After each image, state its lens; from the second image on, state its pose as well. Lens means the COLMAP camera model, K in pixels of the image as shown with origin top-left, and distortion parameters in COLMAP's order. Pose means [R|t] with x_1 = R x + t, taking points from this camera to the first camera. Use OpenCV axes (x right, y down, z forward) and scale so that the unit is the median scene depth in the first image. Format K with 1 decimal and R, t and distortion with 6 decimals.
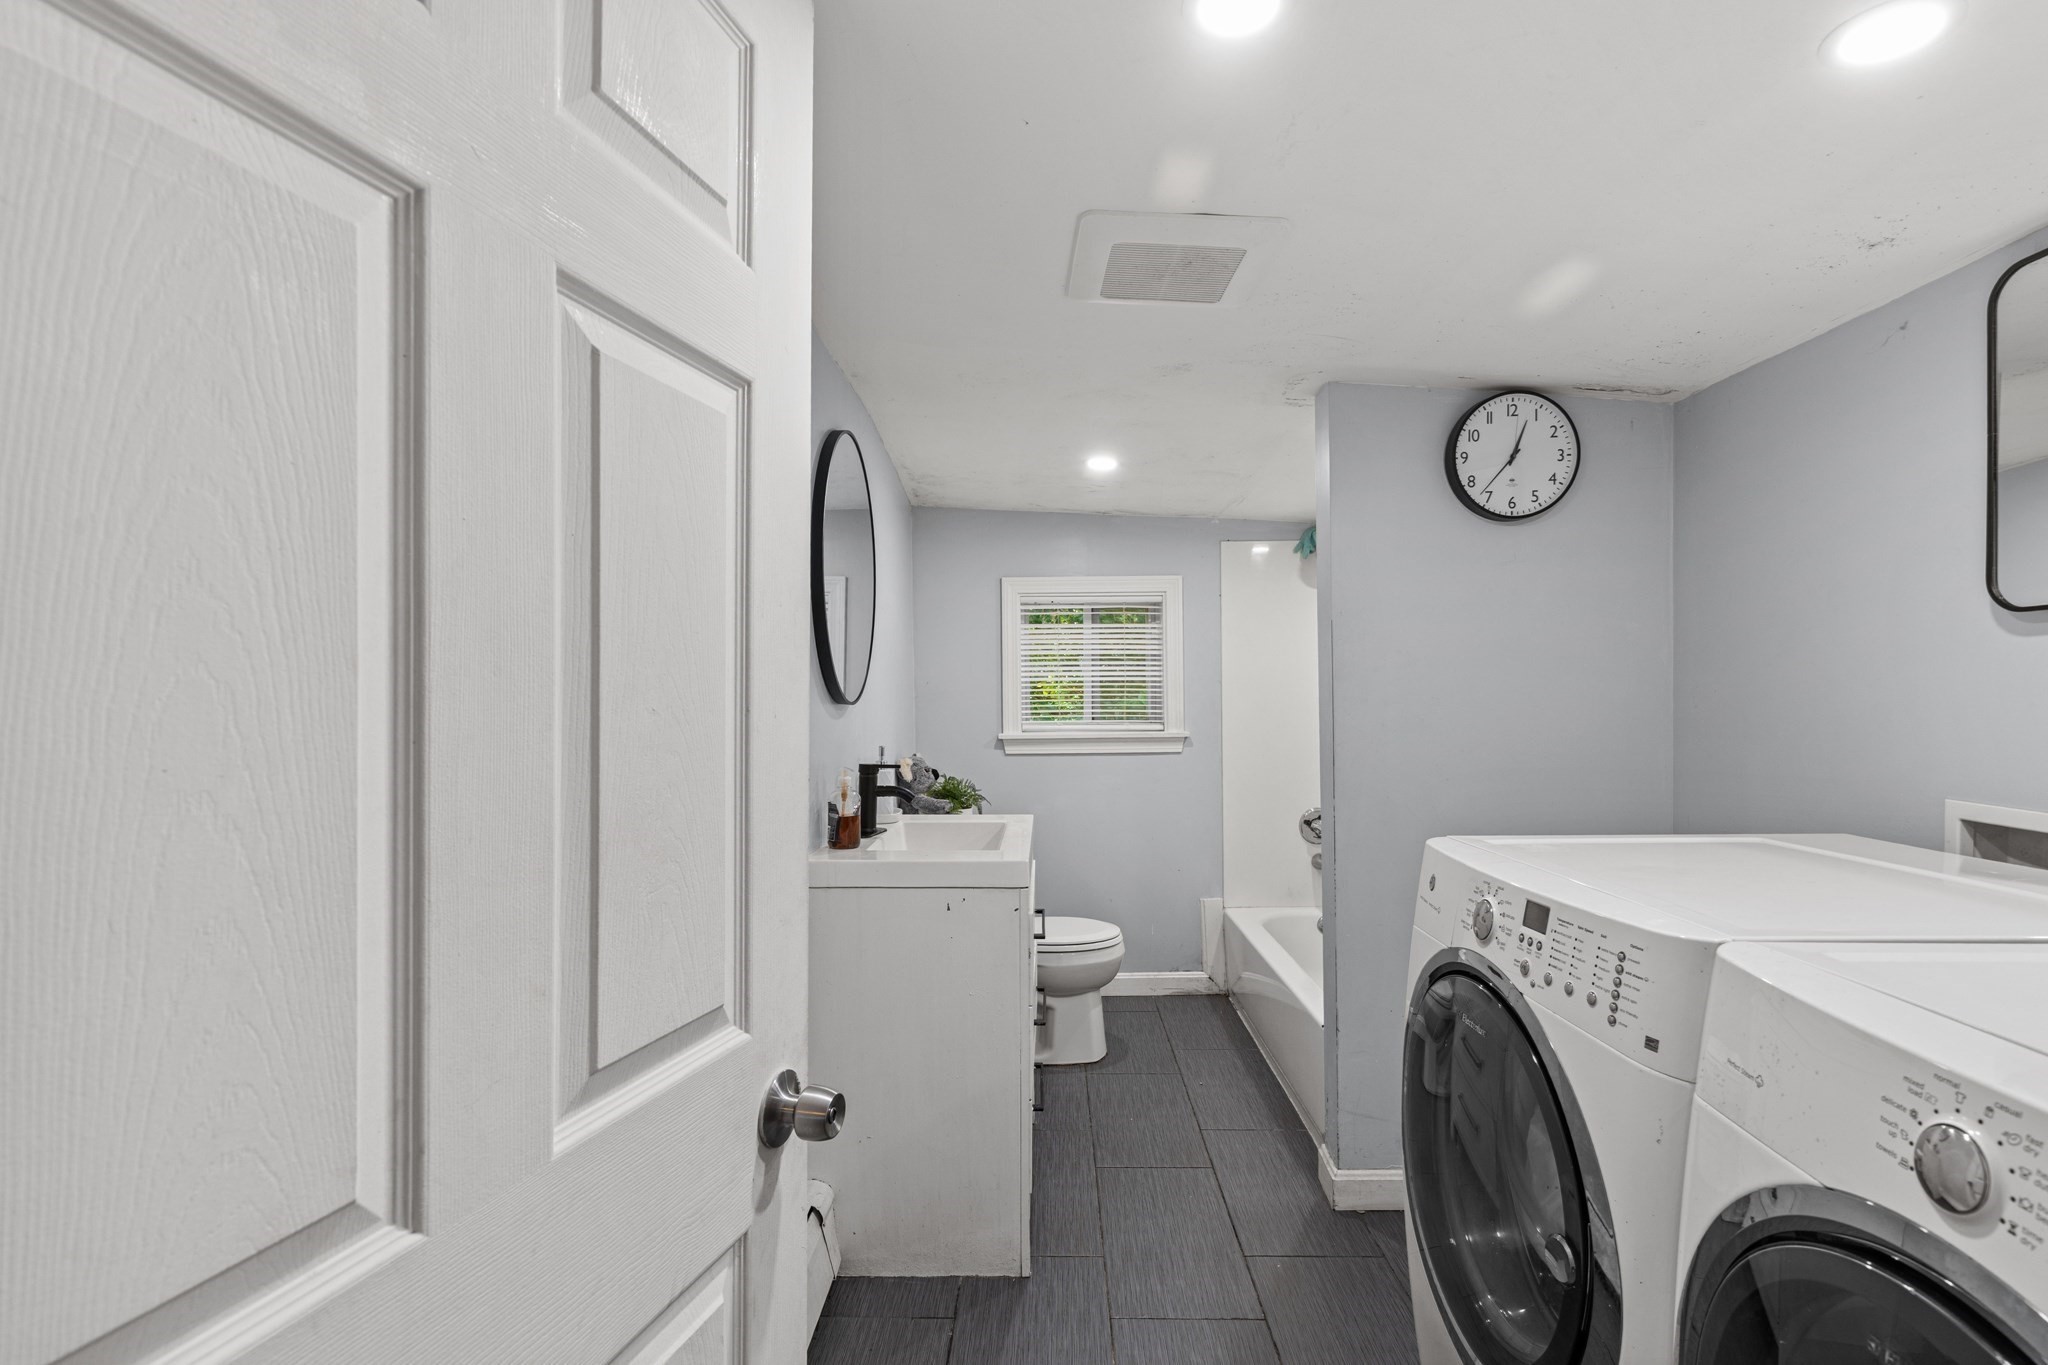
lens RADIAL K [[934.7, 0, 1032.9], [0, 934.7, 697.0], [0, 0, 1]] dist [0.003632, 0.000090]
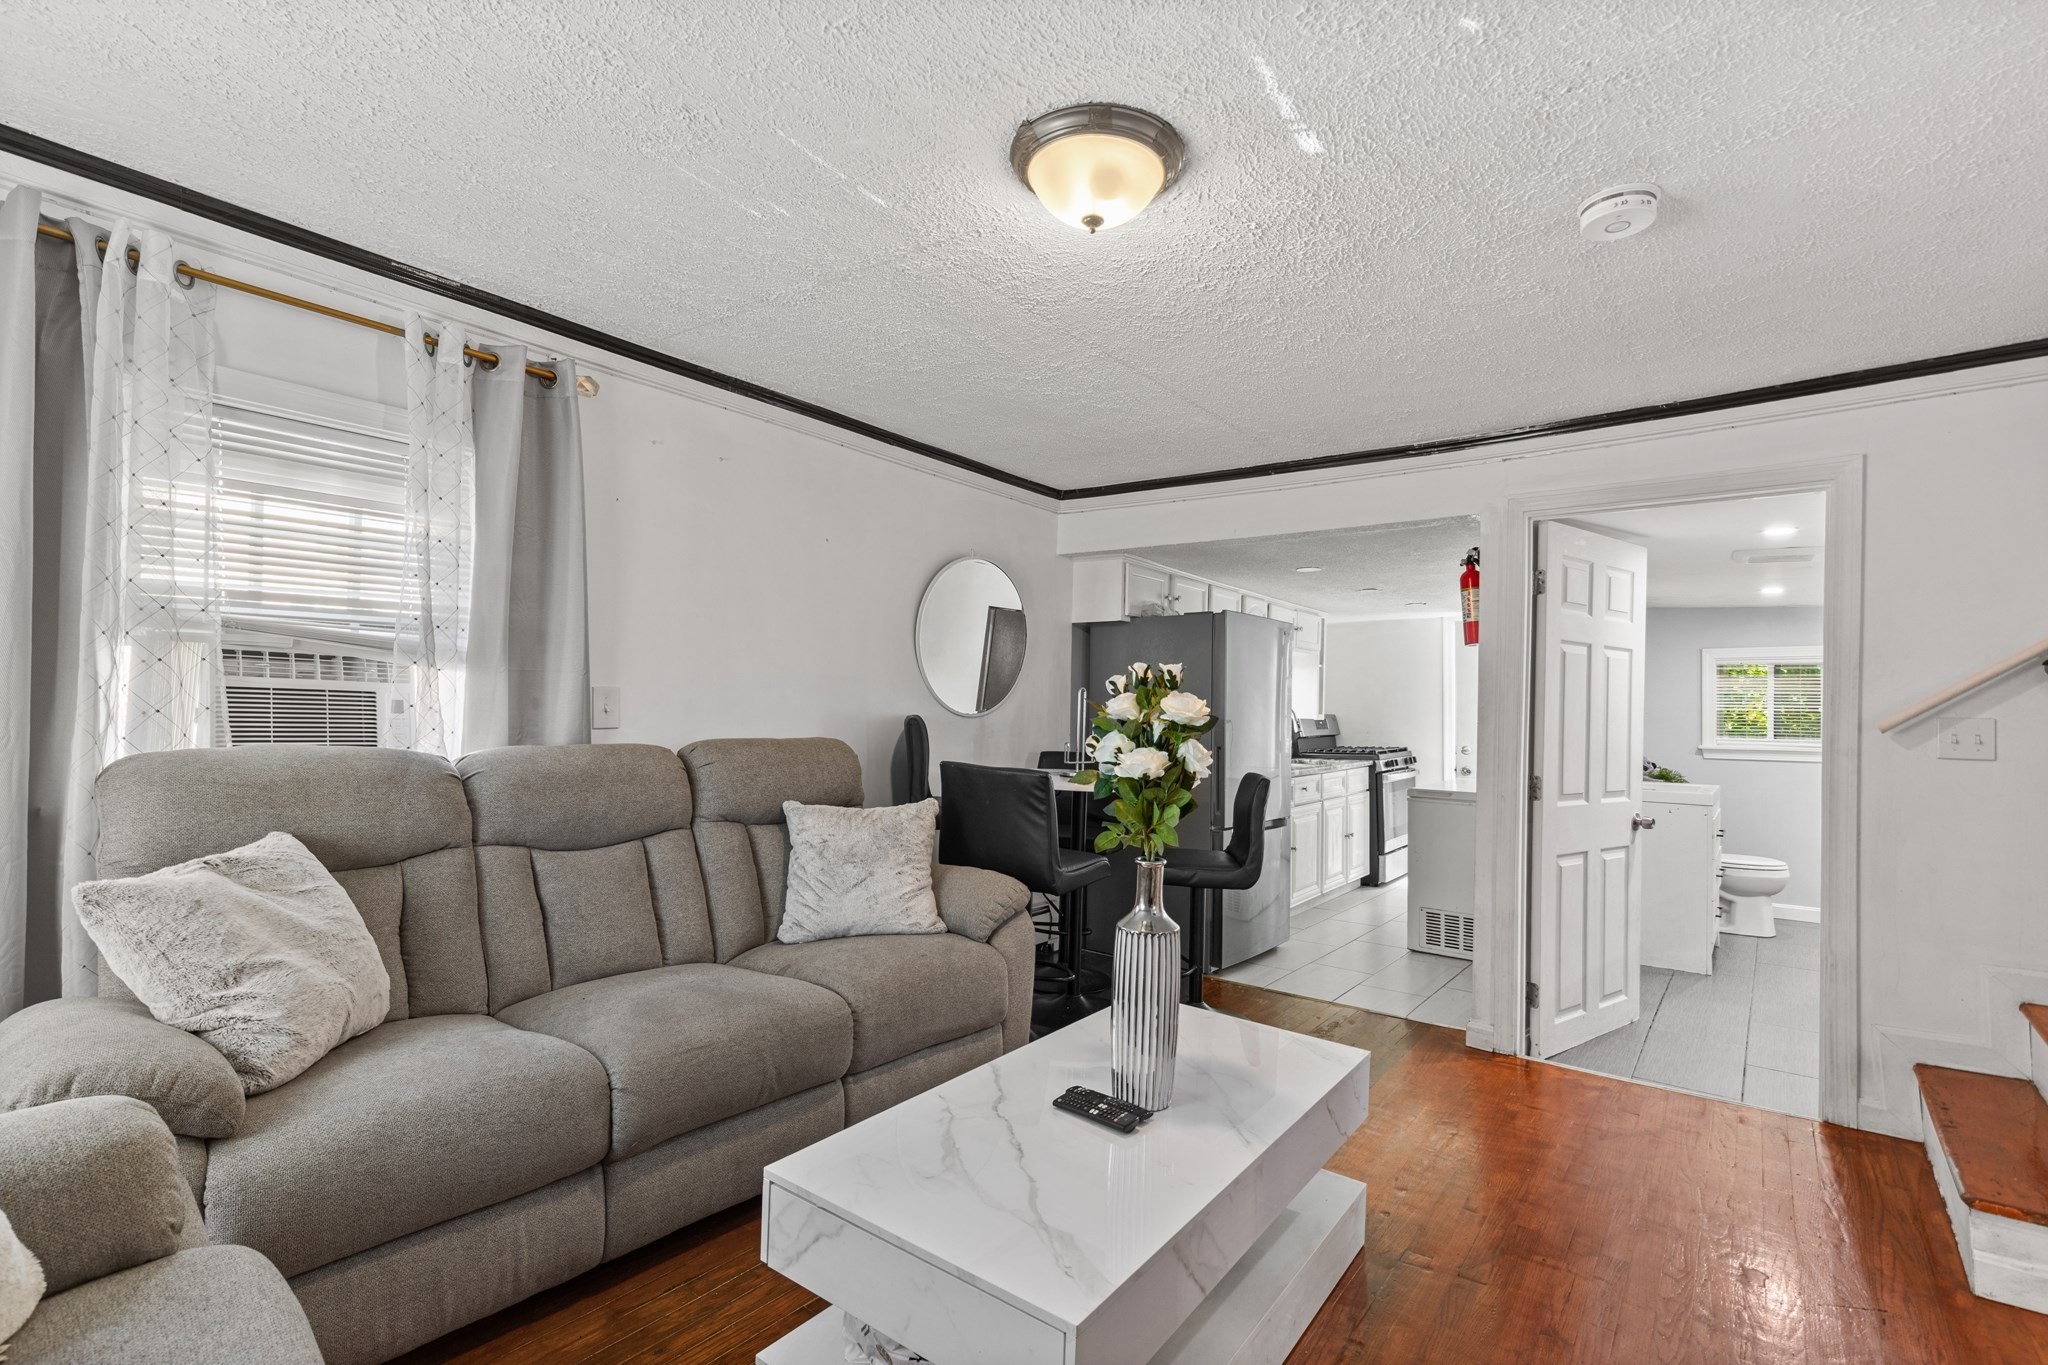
lens RADIAL K [[934.7, 0, 1032.9], [0, 934.7, 697.0], [0, 0, 1]] dist [0.003632, 0.000090]
pose [[0.795523, 0.010755, -0.605828, 0.029268], [-0.017242, 0.999839, -0.004891, -0.012789], [0.605678, 0.014337, 0.795581, -1.016397]]
